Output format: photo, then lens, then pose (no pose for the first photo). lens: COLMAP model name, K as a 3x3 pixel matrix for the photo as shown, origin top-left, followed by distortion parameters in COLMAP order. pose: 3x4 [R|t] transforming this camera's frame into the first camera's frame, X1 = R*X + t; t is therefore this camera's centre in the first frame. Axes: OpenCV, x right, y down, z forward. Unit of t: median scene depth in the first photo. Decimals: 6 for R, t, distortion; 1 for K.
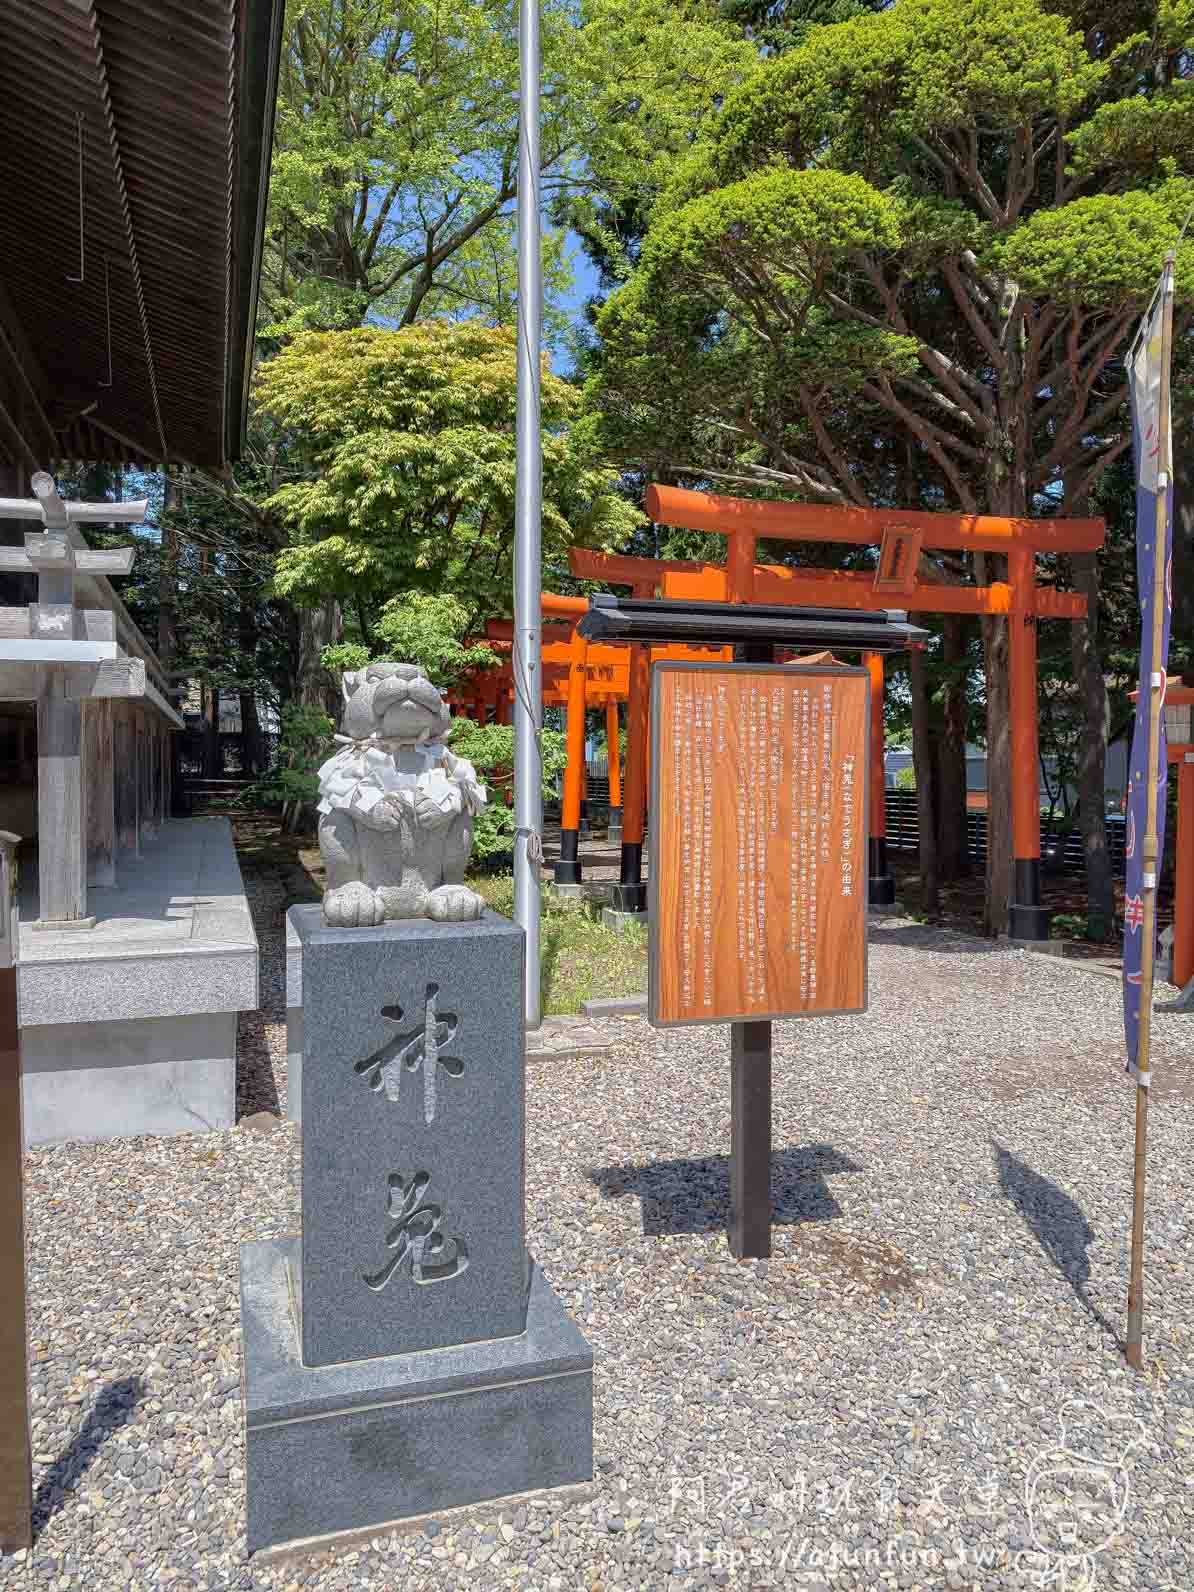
lens RADIAL K [[1149.3, 0, 609.6], [0, 1149.3, 792.0], [0, 0, 1]] dist [0.013340, -0.003415]
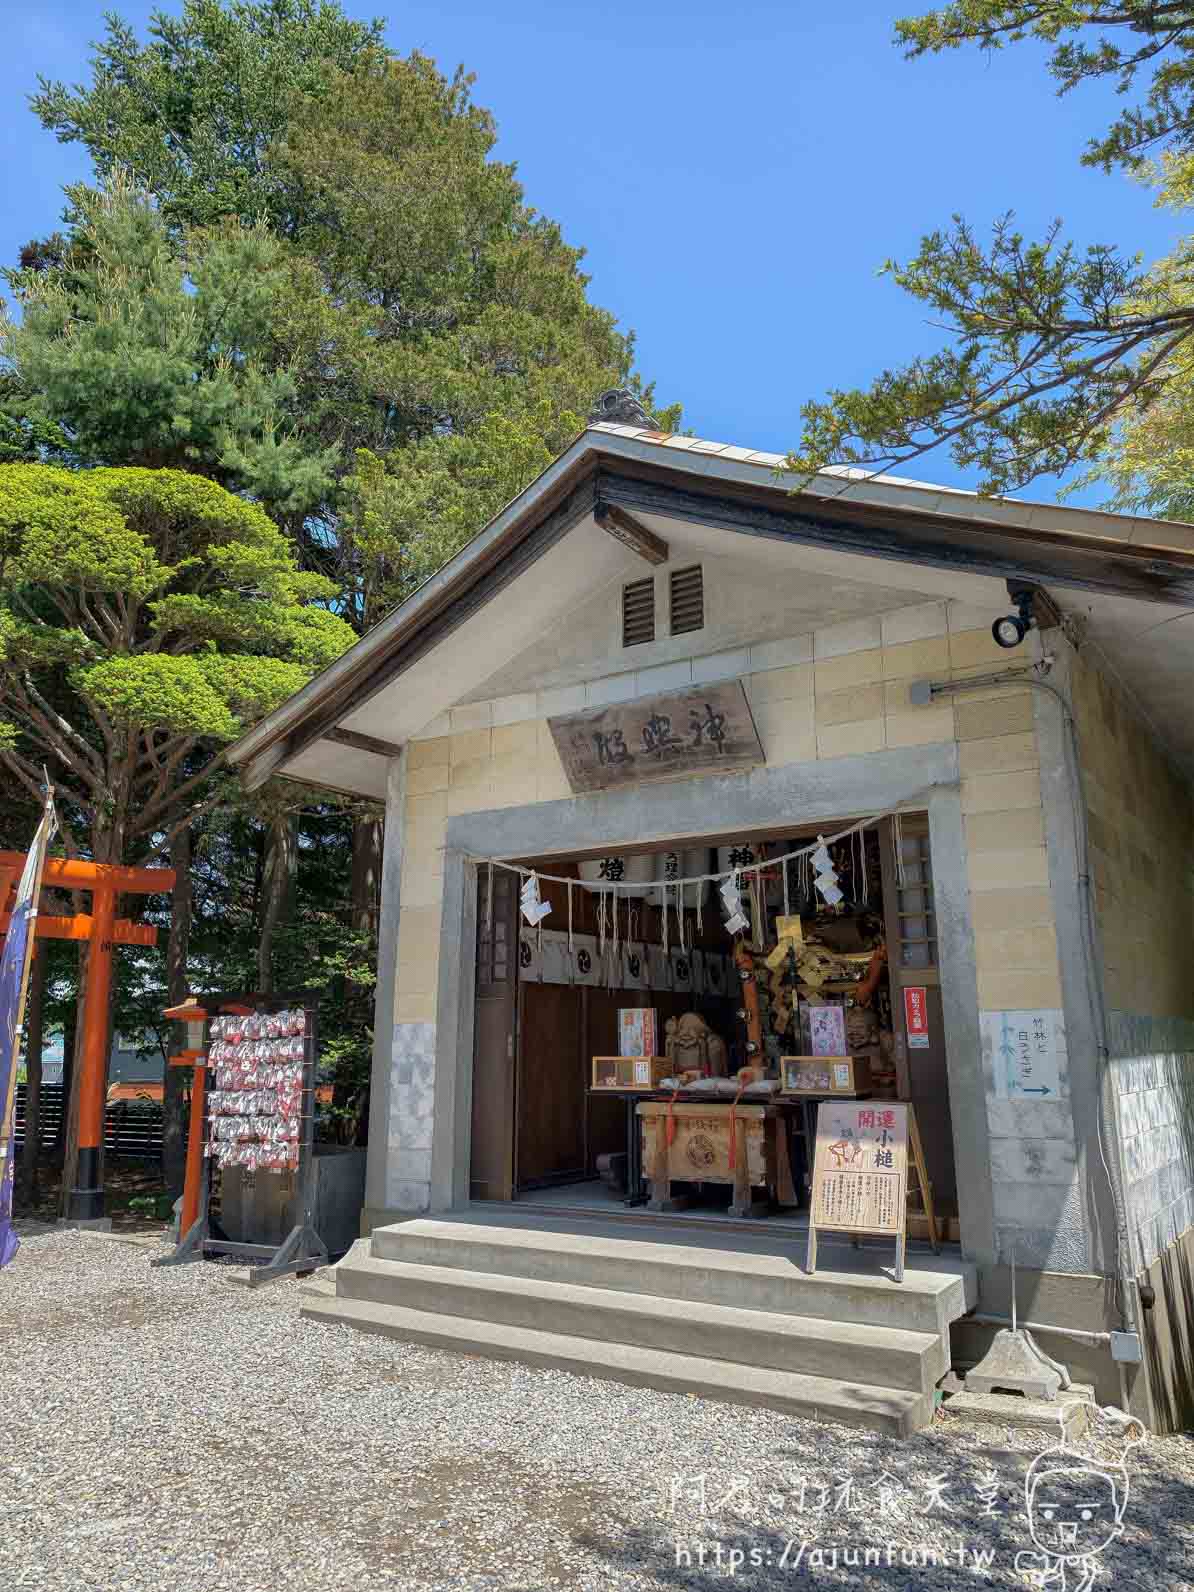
lens RADIAL K [[1149.3, 0, 591.2], [0, 1149.3, 791.5], [0, 0, 1]] dist [0.013340, -0.003415]
pose [[0.801633, 0.134800, 0.582420, 0.040764], [0.012288, 0.970325, -0.241494, -0.004779], [-0.597690, 0.200746, 0.776188, -0.333061]]
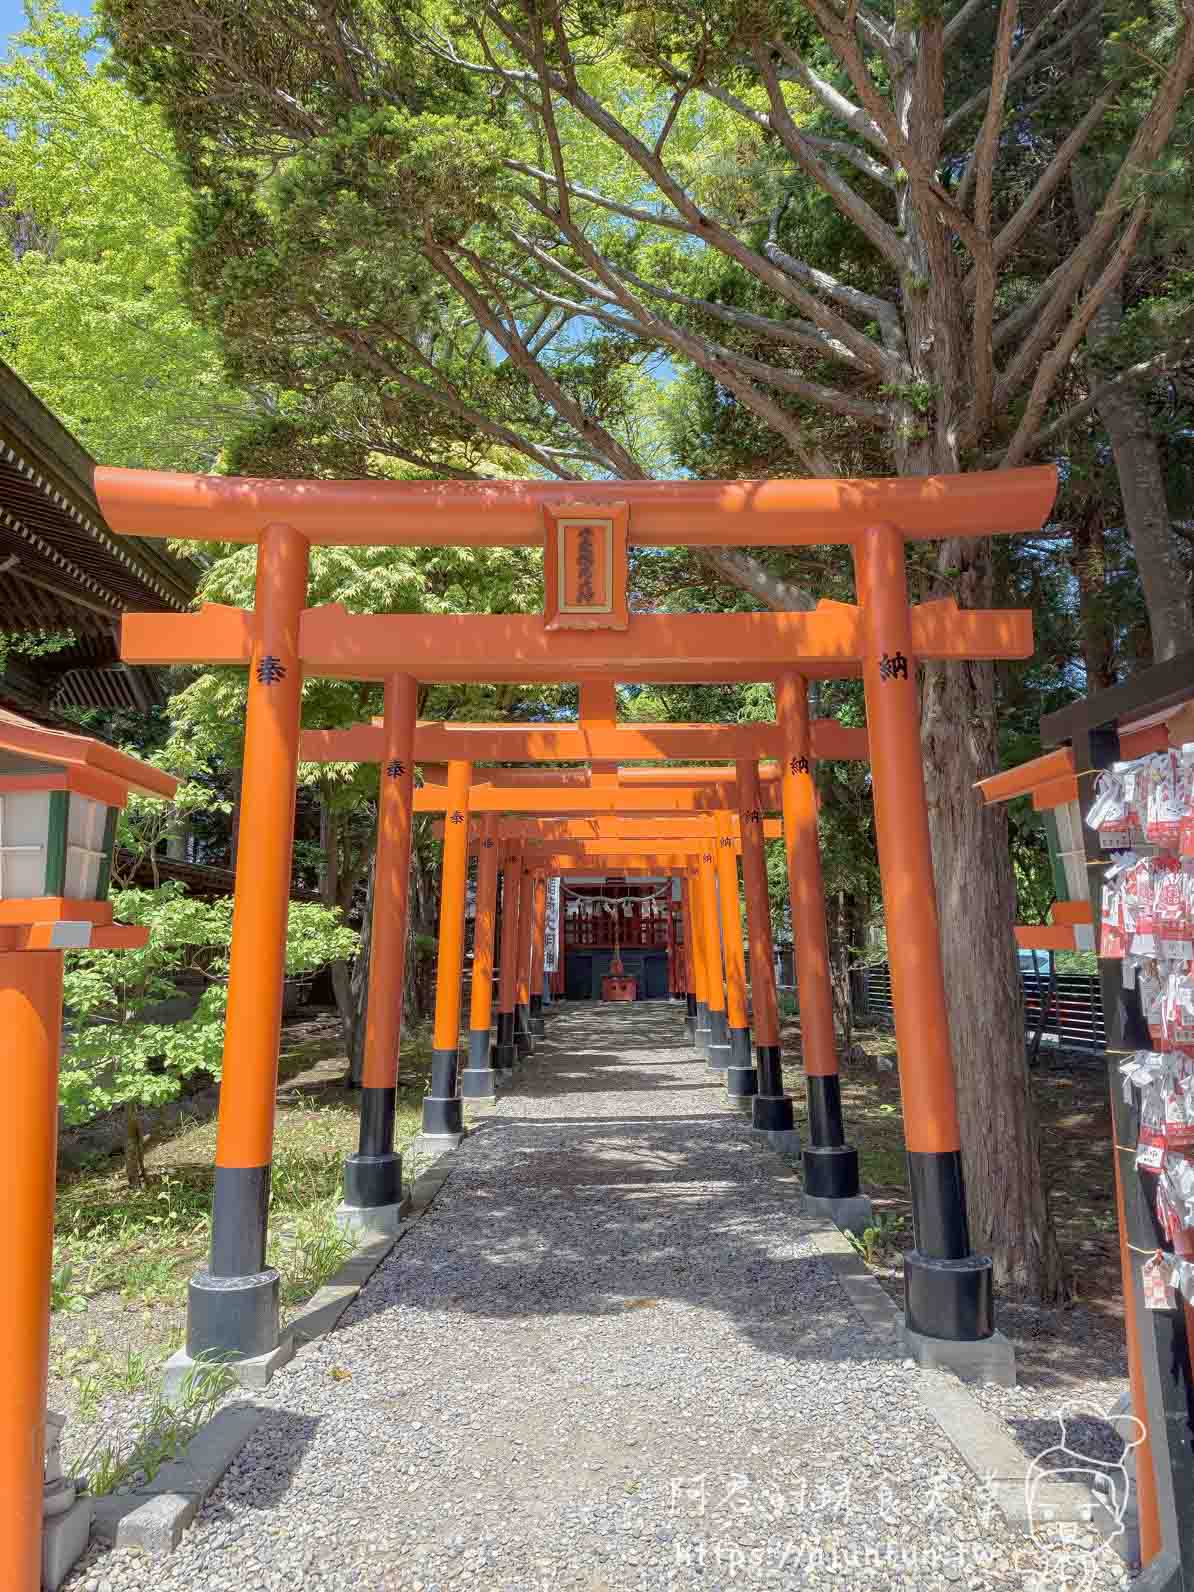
lens RADIAL K [[1149.3, 0, 569.3], [0, 1149.3, 784.9], [0, 0, 1]] dist [0.013340, -0.003415]
pose [[0.950443, -0.052020, -0.306517, 0.408999], [0.000956, 0.986387, -0.164437, -0.015619], [0.310898, 0.155995, 0.937554, 0.526591]]
